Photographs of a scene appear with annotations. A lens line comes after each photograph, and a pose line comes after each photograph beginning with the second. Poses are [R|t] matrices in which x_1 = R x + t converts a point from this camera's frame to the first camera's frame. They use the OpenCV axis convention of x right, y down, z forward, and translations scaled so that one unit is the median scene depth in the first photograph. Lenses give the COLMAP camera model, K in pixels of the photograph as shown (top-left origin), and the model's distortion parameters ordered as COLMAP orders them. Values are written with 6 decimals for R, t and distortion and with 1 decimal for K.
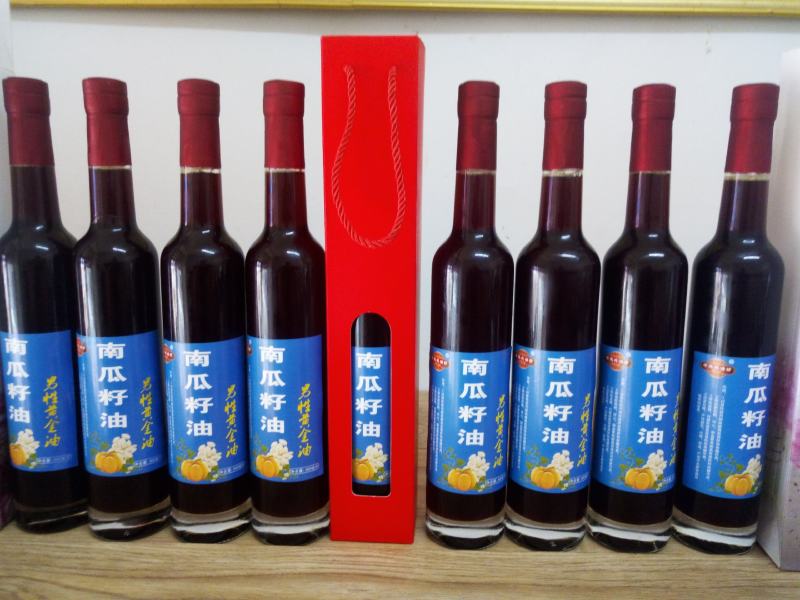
lens RADIAL K [[615.5, 0, 411.2], [0, 615.5, 299.7], [0, 0, 1]] dist [-0.001371, 0.003592]
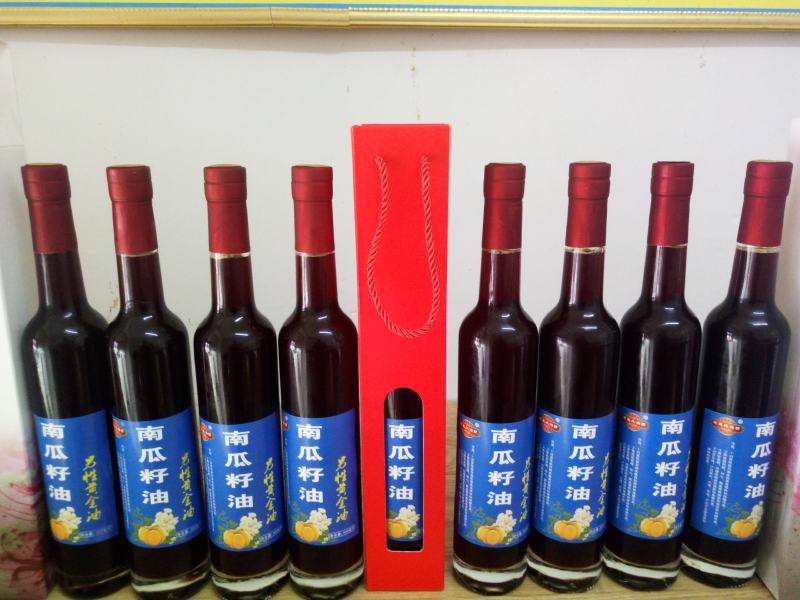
lens RADIAL K [[615.5, 0, 411.2], [0, 615.5, 299.7], [0, 0, 1]] dist [-0.001371, 0.003592]
pose [[0.998399, -0.028098, 0.049099, -0.097520], [0.023917, 0.996200, 0.083752, -0.210336], [-0.051266, -0.082443, 0.995276, -0.021034]]
